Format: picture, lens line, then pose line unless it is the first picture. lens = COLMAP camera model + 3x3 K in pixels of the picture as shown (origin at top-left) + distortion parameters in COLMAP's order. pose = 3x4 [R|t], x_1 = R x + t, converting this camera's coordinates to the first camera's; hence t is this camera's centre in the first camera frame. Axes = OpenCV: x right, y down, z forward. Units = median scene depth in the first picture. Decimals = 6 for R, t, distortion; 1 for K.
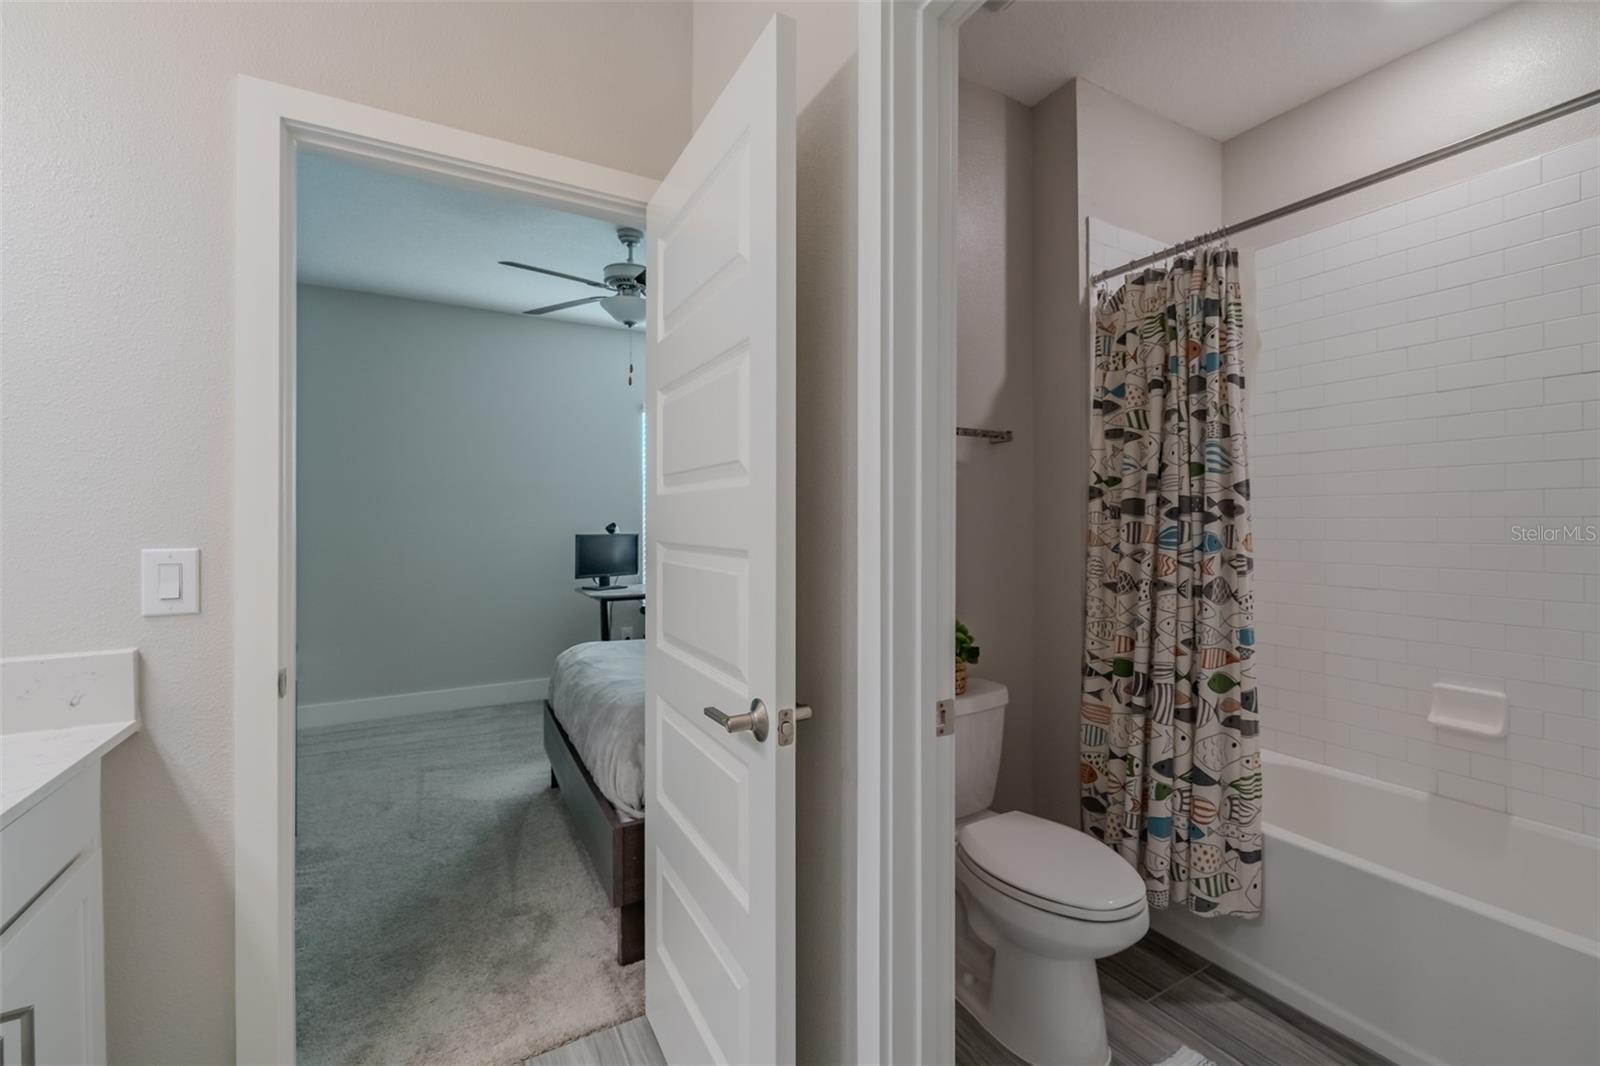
lens RADIAL K [[692.6, 0, 801.9], [0, 692.6, 534.0], [0, 0, 1]] dist [-0.002449, -0.000050]
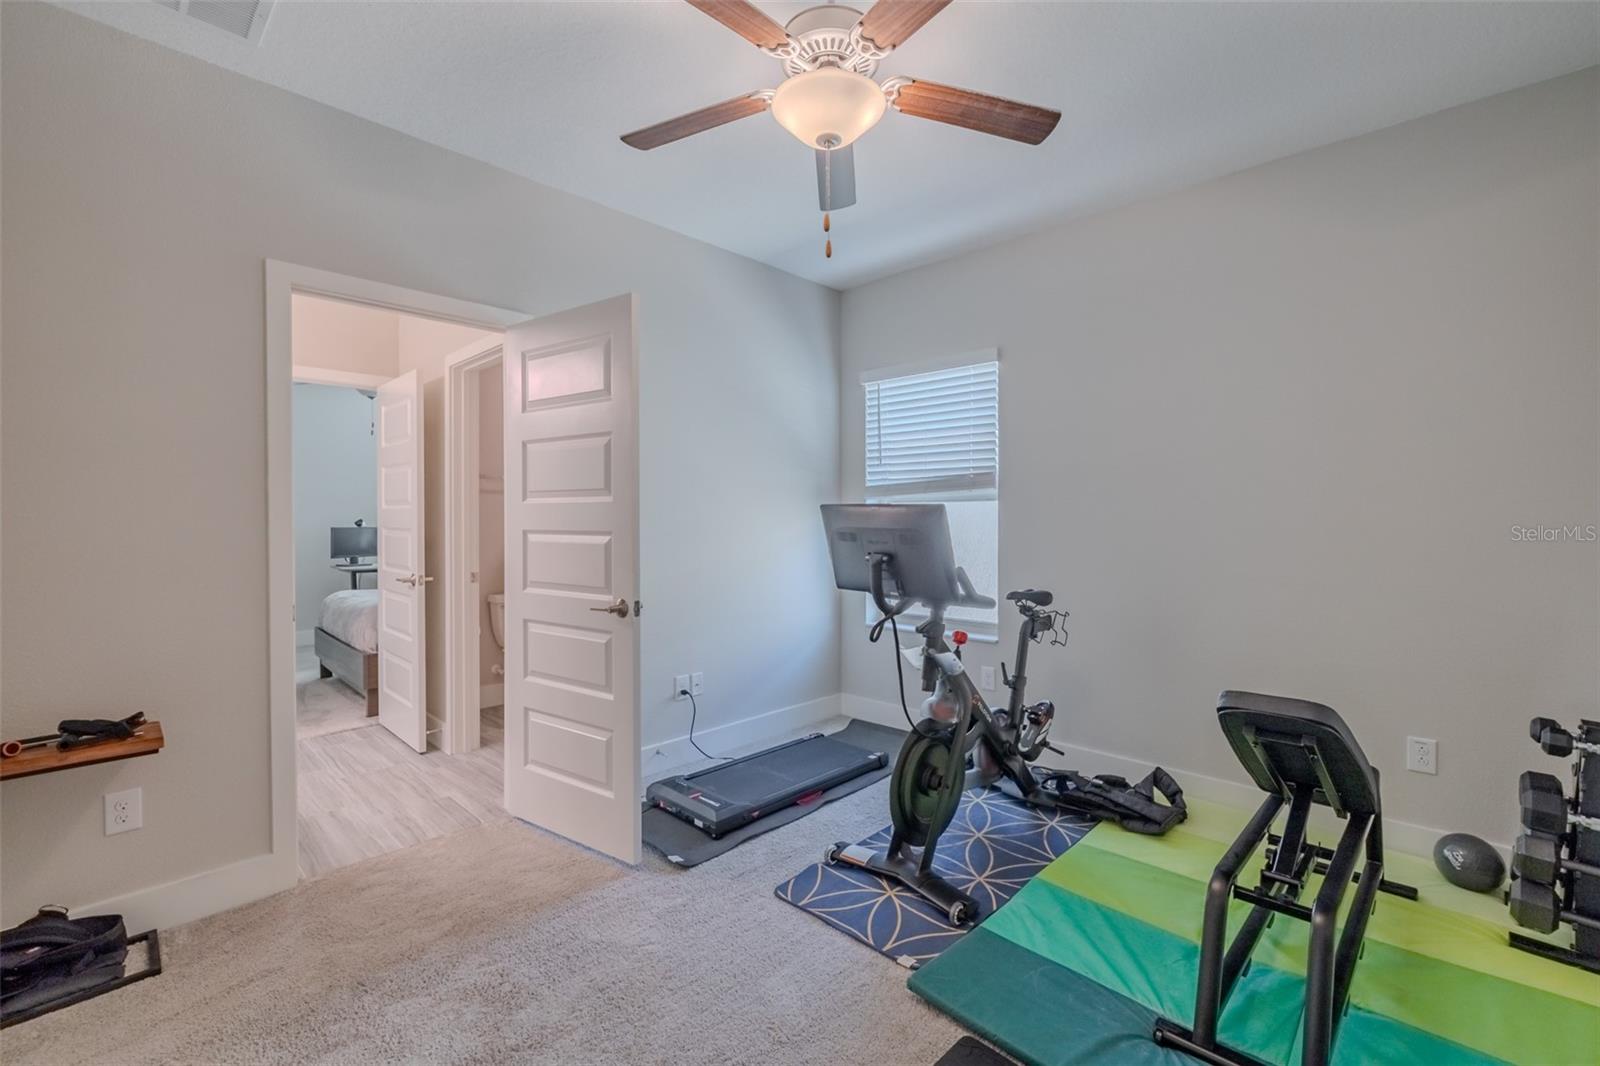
lens RADIAL K [[692.6, 0, 803.6], [0, 692.6, 535.3], [0, 0, 1]] dist [-0.002449, -0.000050]
pose [[0.953955, -0.004281, 0.299919, 0.272962], [0.002410, 0.999975, 0.006608, 0.015176], [-0.299940, -0.005581, 0.953942, -1.016179]]
